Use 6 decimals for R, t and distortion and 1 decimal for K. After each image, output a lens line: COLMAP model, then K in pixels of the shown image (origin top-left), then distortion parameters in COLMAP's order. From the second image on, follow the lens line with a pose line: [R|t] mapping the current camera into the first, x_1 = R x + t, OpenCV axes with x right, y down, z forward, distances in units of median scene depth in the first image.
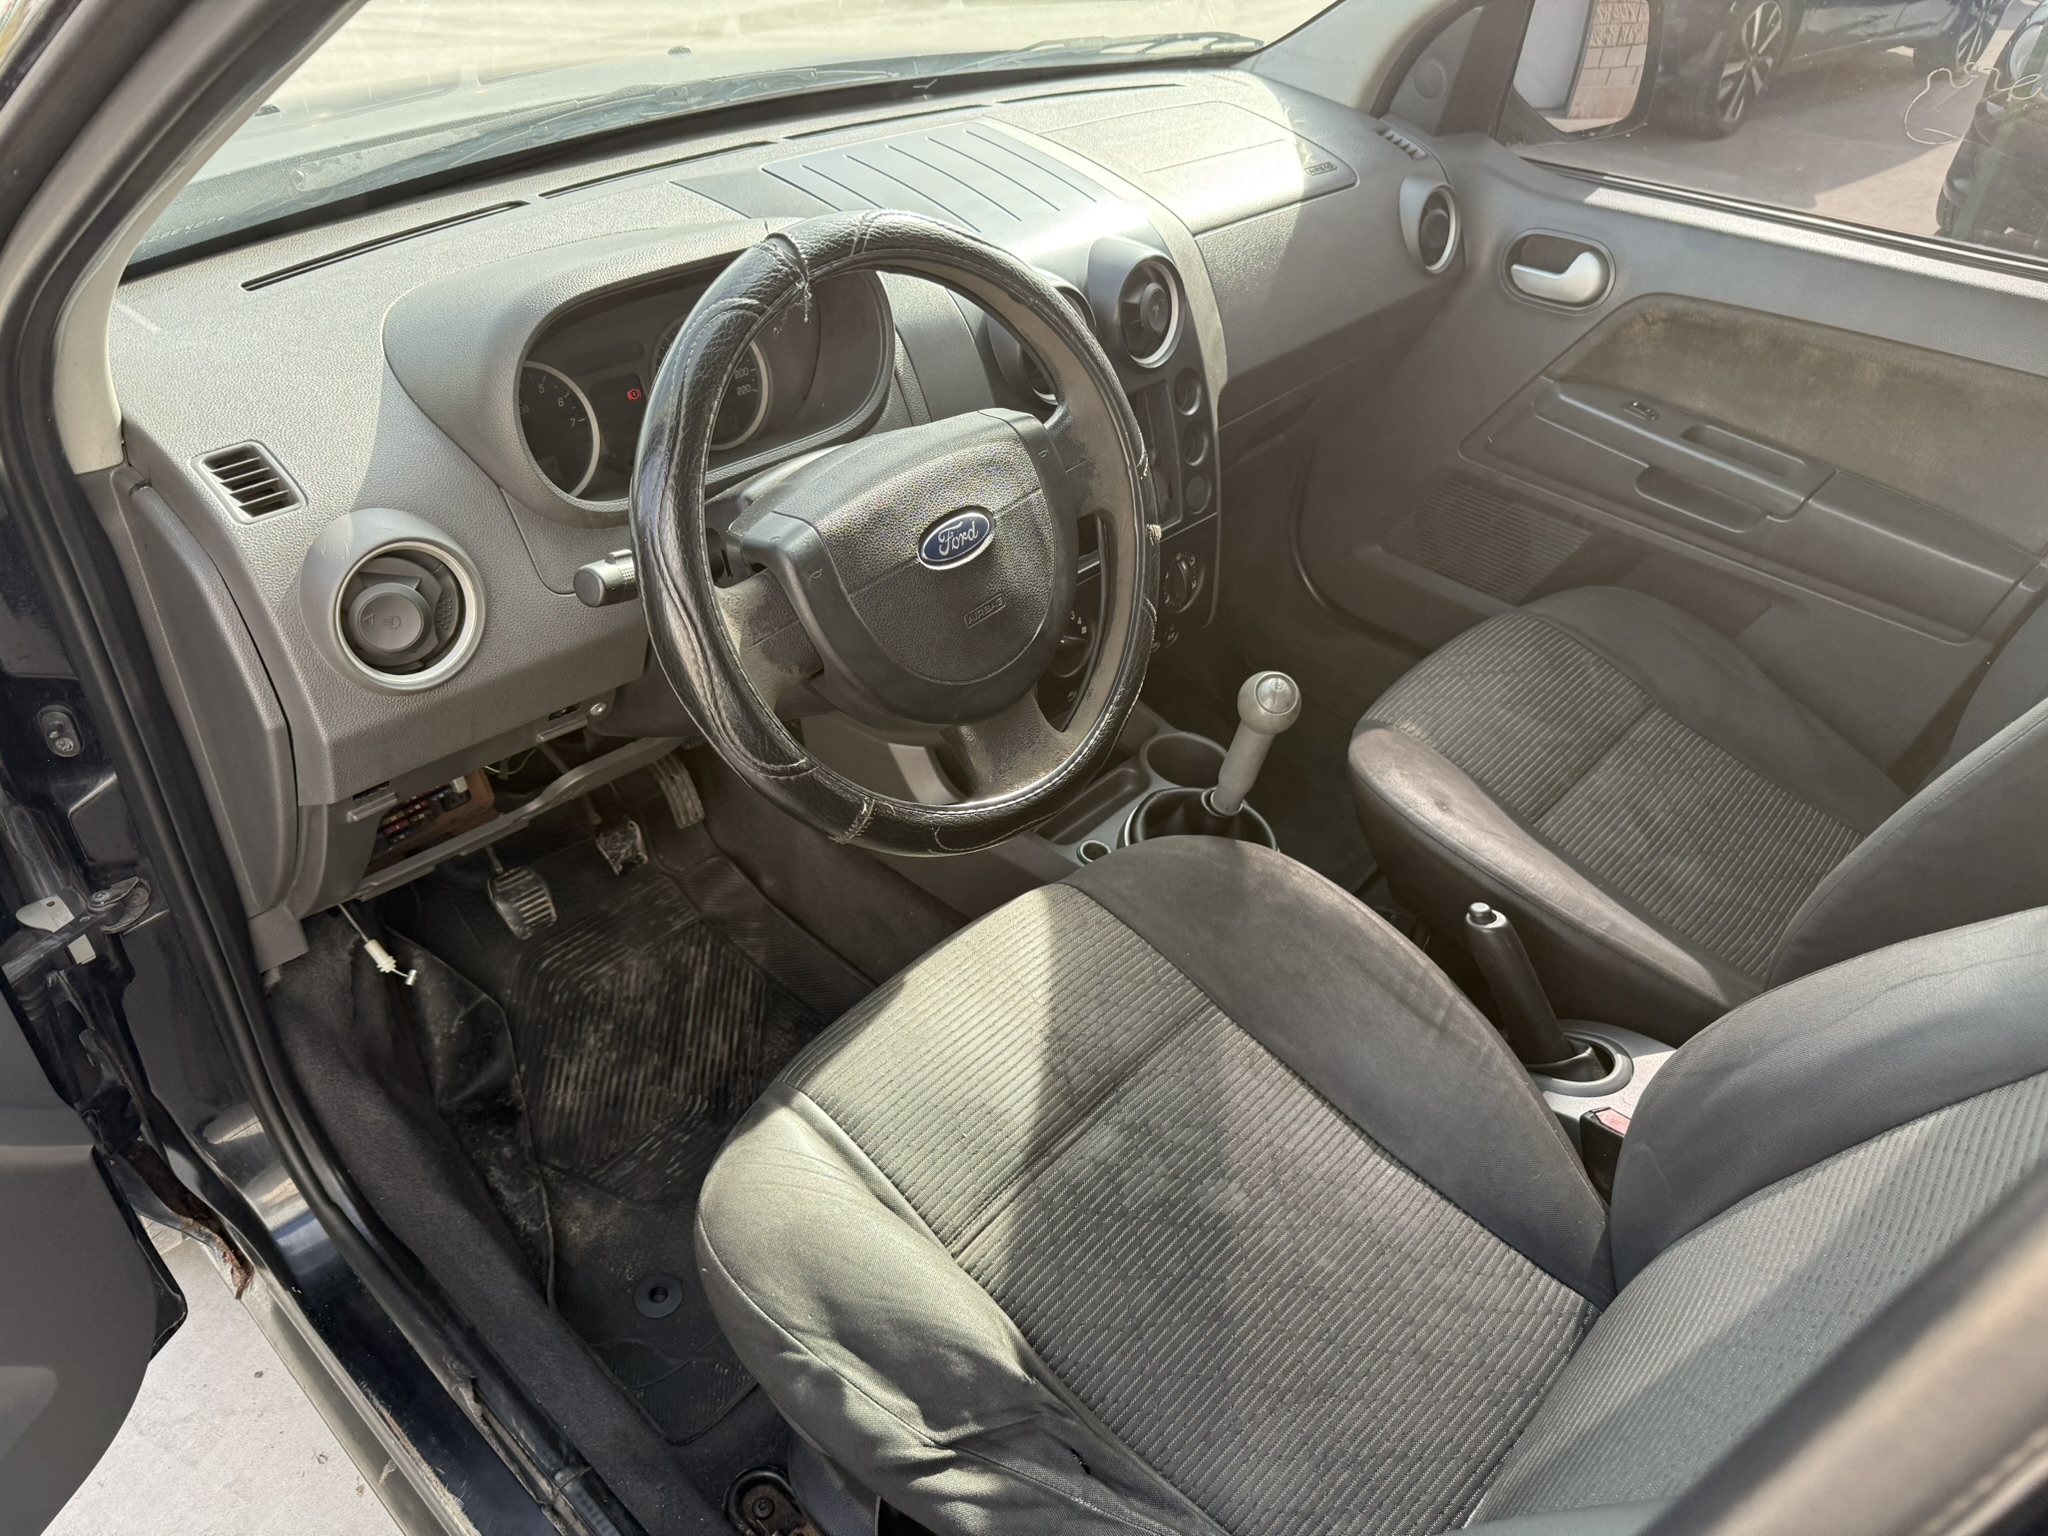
lens RADIAL K [[1451.8, 0, 1003.7], [0, 1451.8, 781.5], [0, 0, 1]] dist [0.023984, -0.036553]
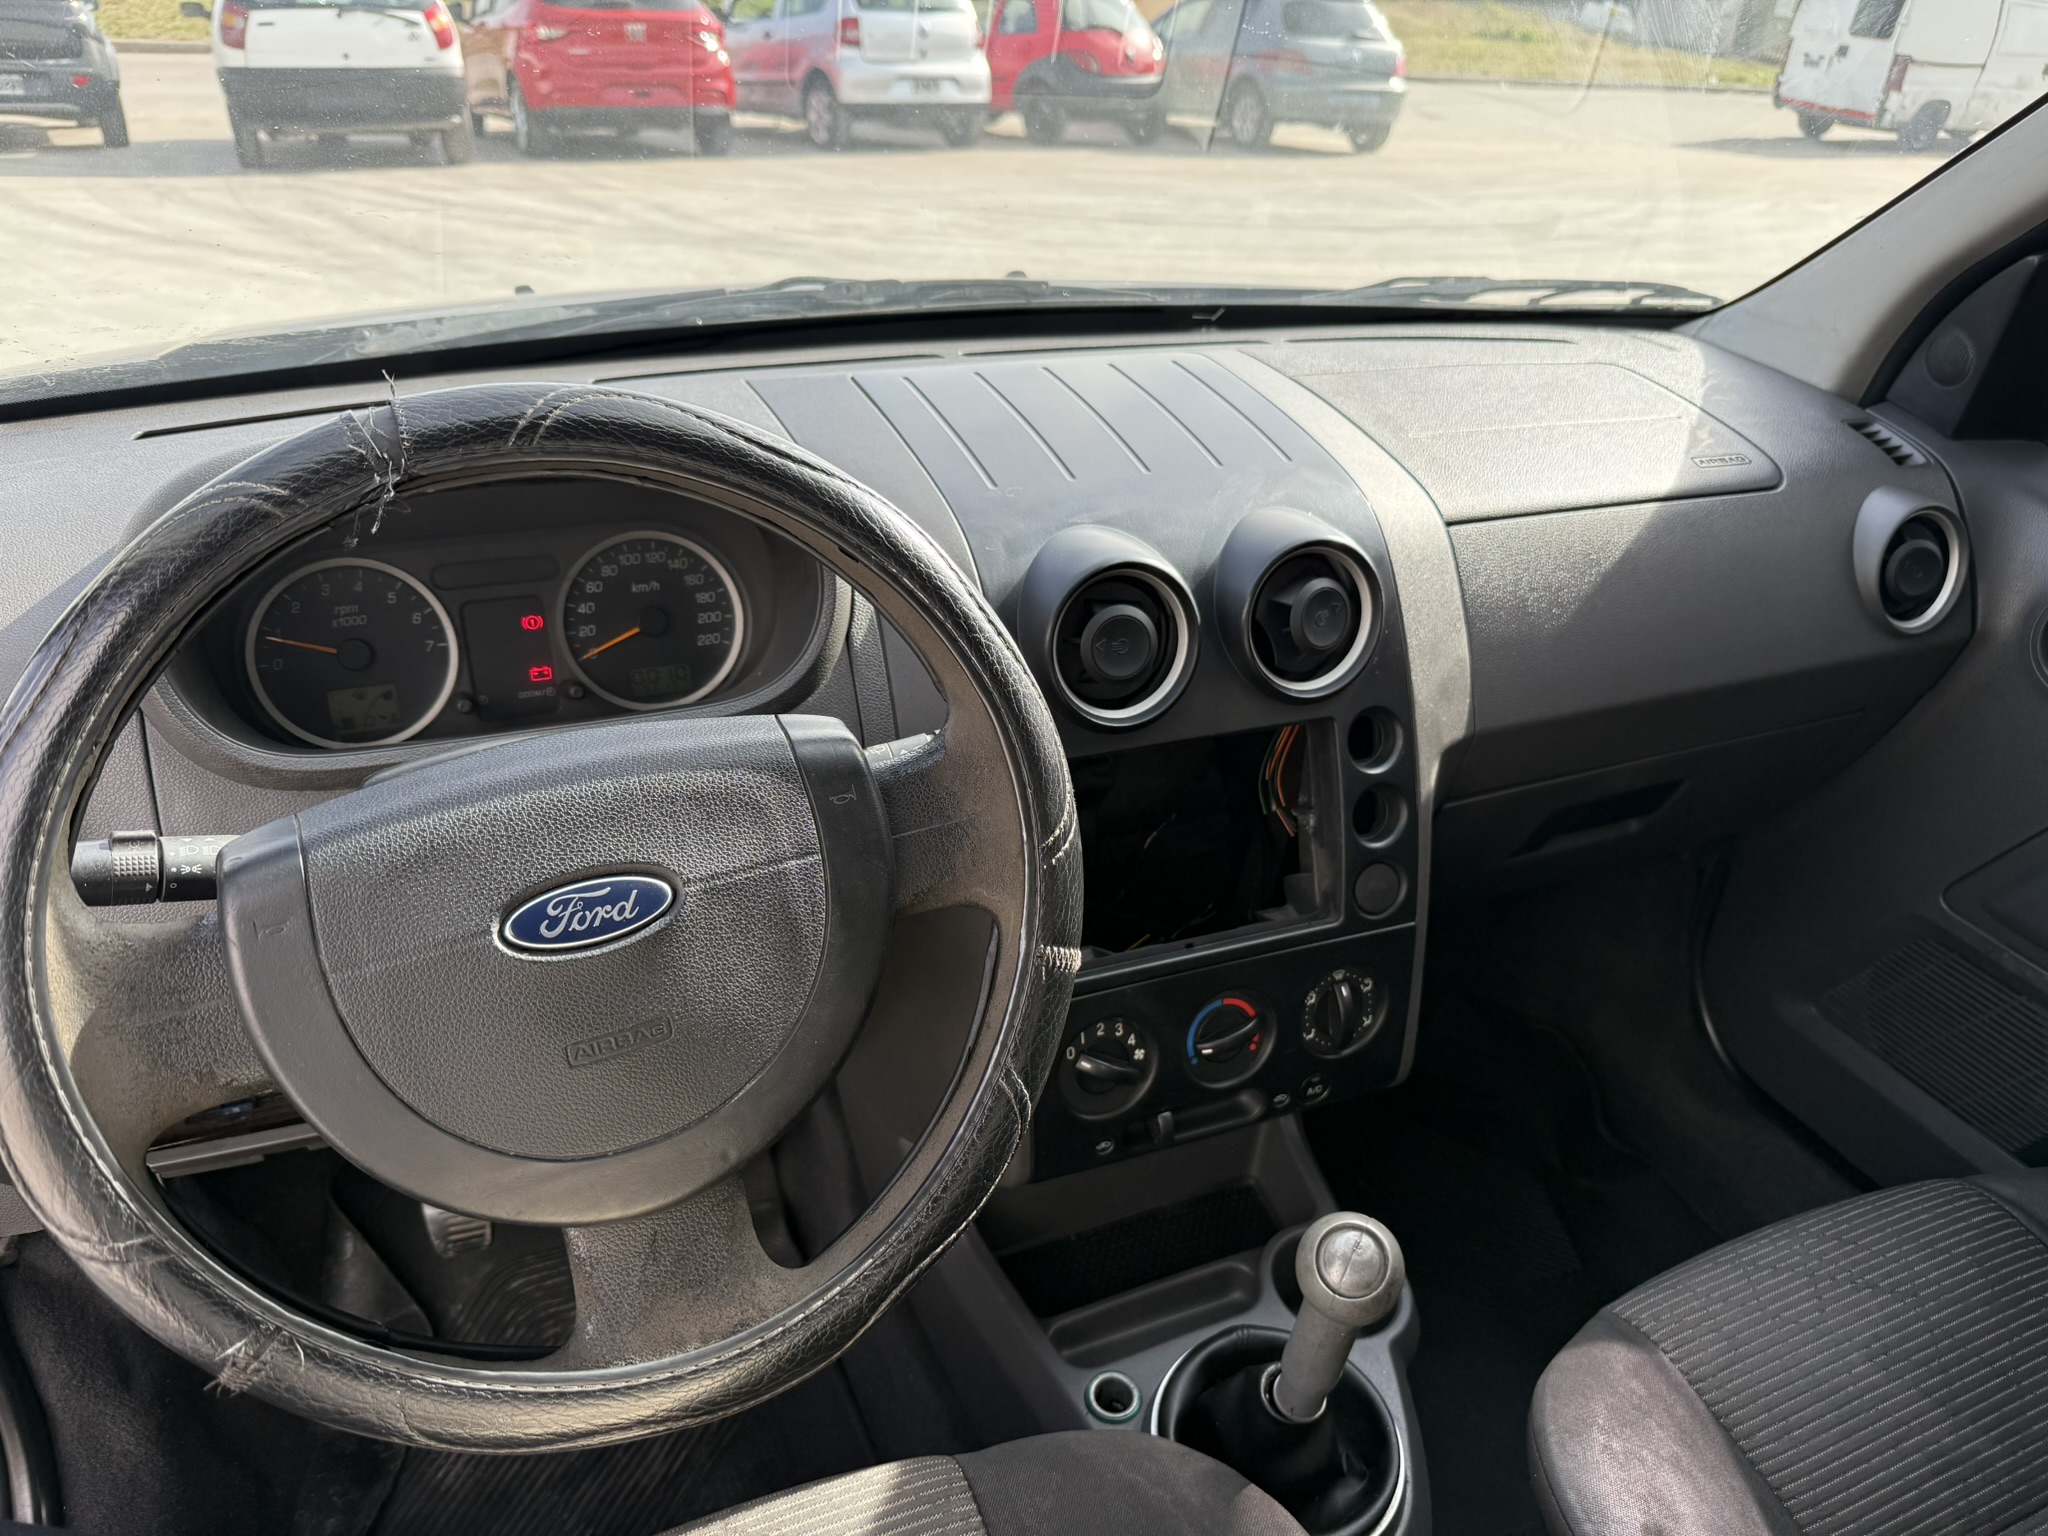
lens RADIAL K [[1451.8, 0, 1039.6], [0, 1451.8, 773.4], [0, 0, 1]] dist [0.023984, -0.036553]
pose [[0.913426, 0.176470, -0.366757, 0.244355], [-0.240185, 0.961196, -0.135700, -0.132844], [0.328578, 0.212041, 0.920367, 0.359138]]
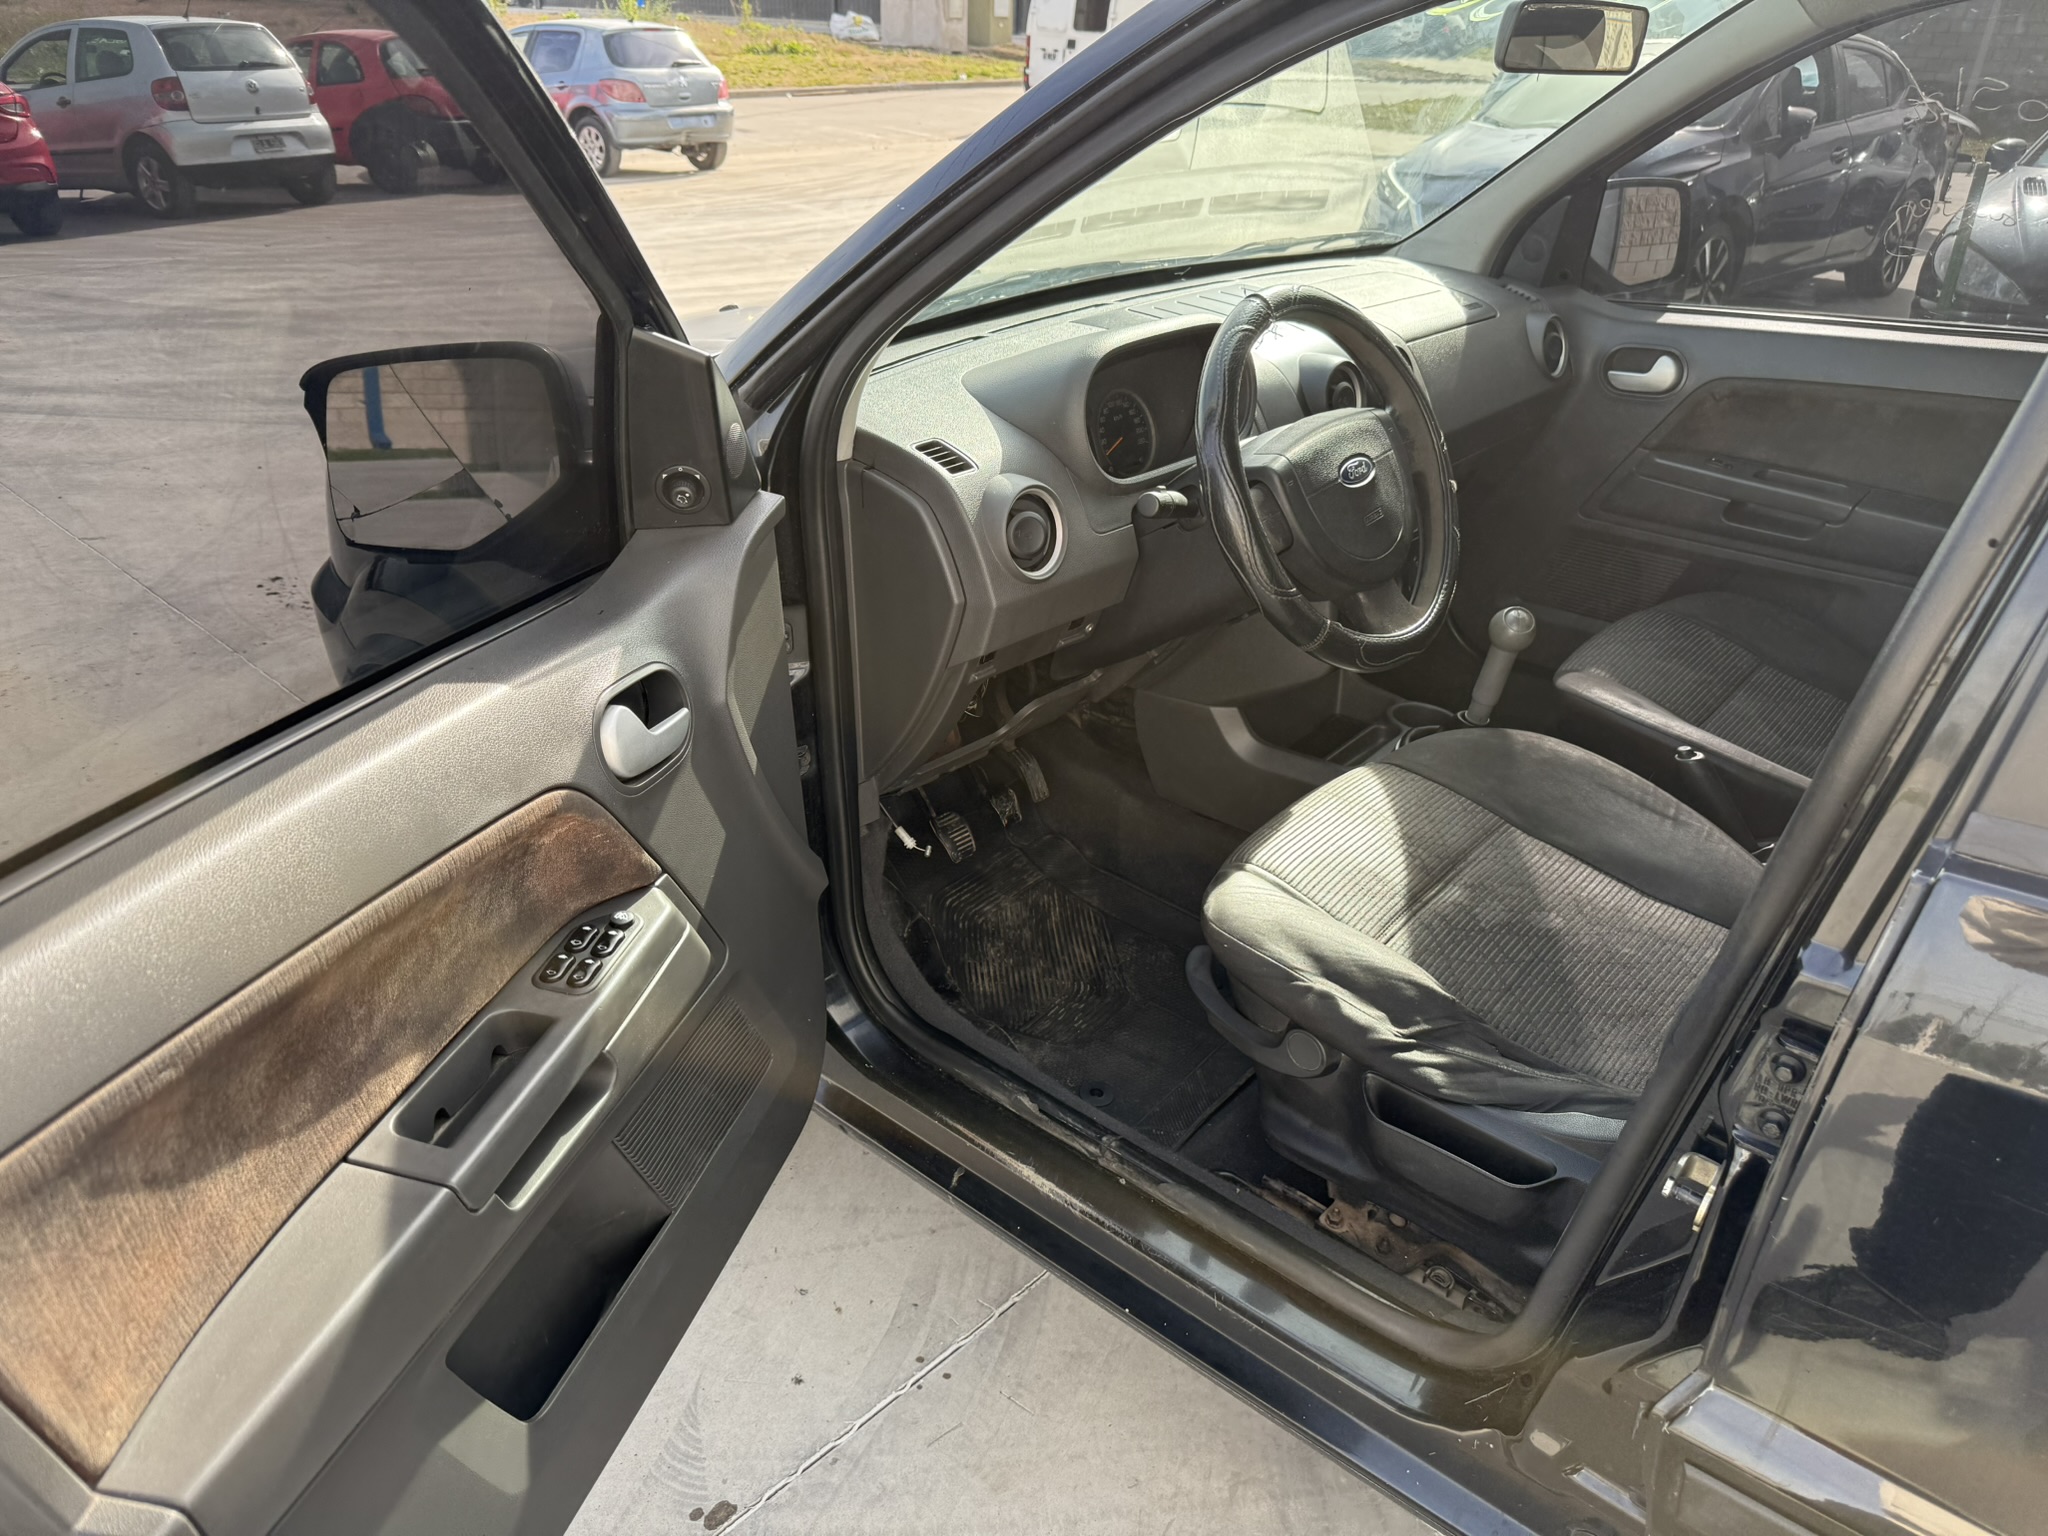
lens RADIAL K [[1451.8, 0, 973.4], [0, 1451.8, 772.1], [0, 0, 1]] dist [0.023984, -0.036553]
pose [[0.997945, -0.058067, -0.027095, -0.301424], [0.052309, 0.982473, -0.178913, 0.298929], [0.037009, 0.177128, 0.983492, -0.387249]]
